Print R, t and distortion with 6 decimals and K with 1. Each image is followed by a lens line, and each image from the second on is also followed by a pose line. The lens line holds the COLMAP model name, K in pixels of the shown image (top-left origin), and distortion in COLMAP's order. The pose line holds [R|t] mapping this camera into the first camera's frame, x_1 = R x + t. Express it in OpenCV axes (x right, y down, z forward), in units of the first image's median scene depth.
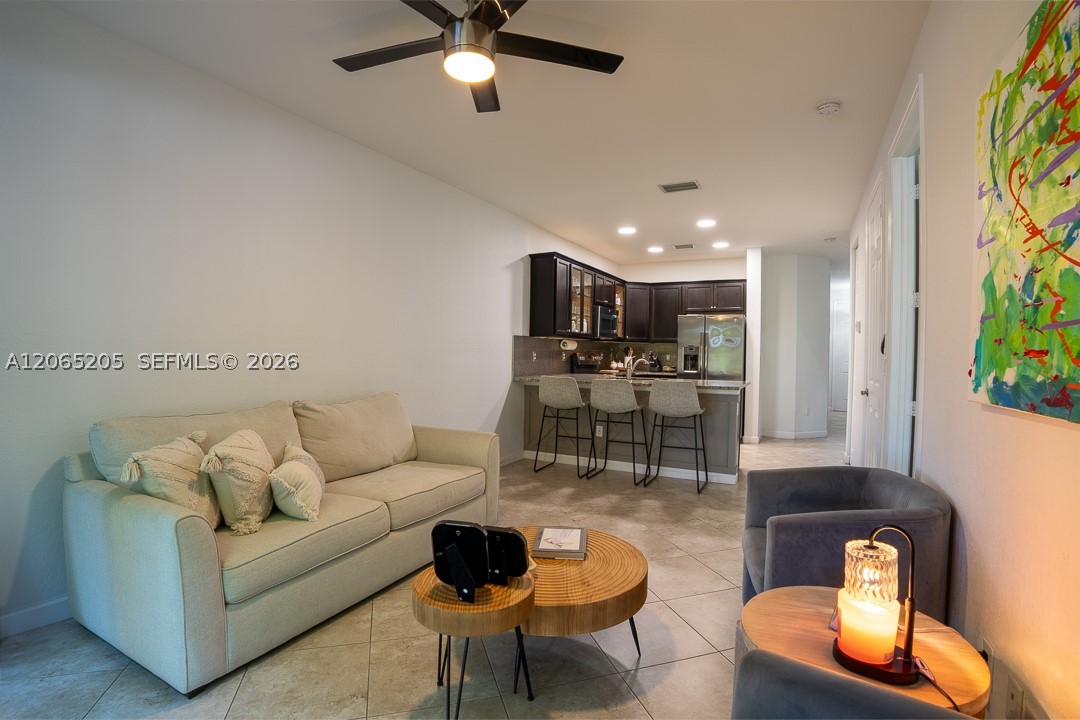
lens RADIAL K [[506.1, 0, 543.0], [0, 506.1, 362.4], [0, 0, 1]] dist [-0.093443, 0.023580]
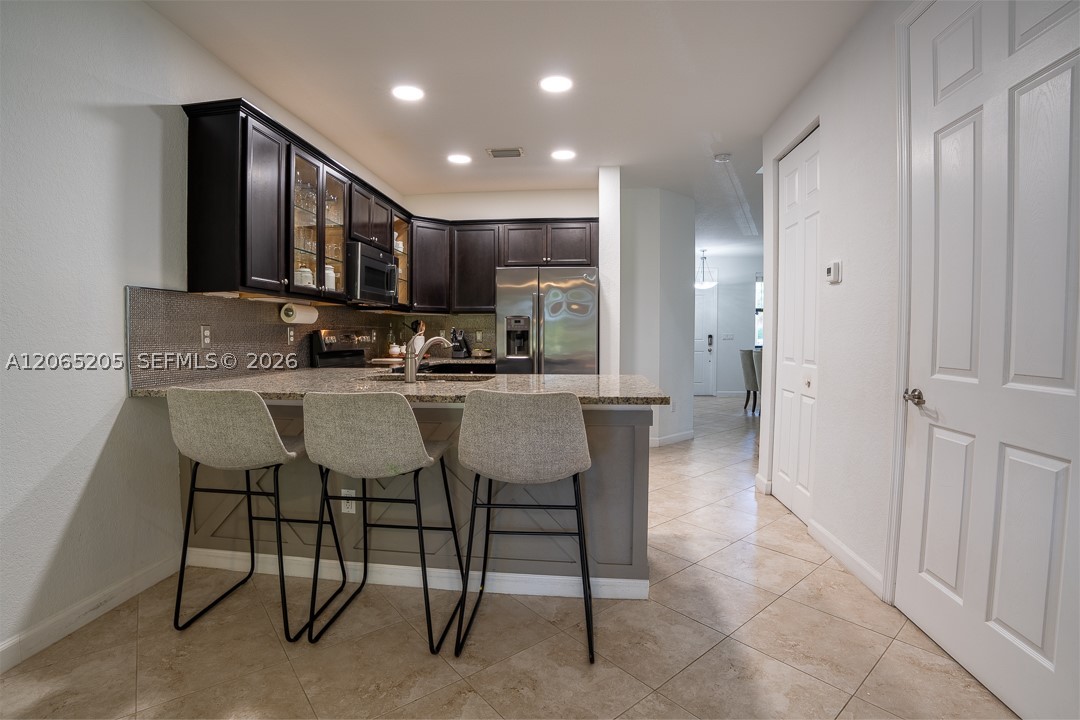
lens RADIAL K [[506.1, 0, 537.4], [0, 506.1, 359.4], [0, 0, 1]] dist [-0.093443, 0.023580]
pose [[0.927801, -0.030464, 0.371830, 0.087096], [0.019480, 0.999257, 0.033263, -0.000082], [-0.372567, -0.023619, 0.927705, 0.432231]]
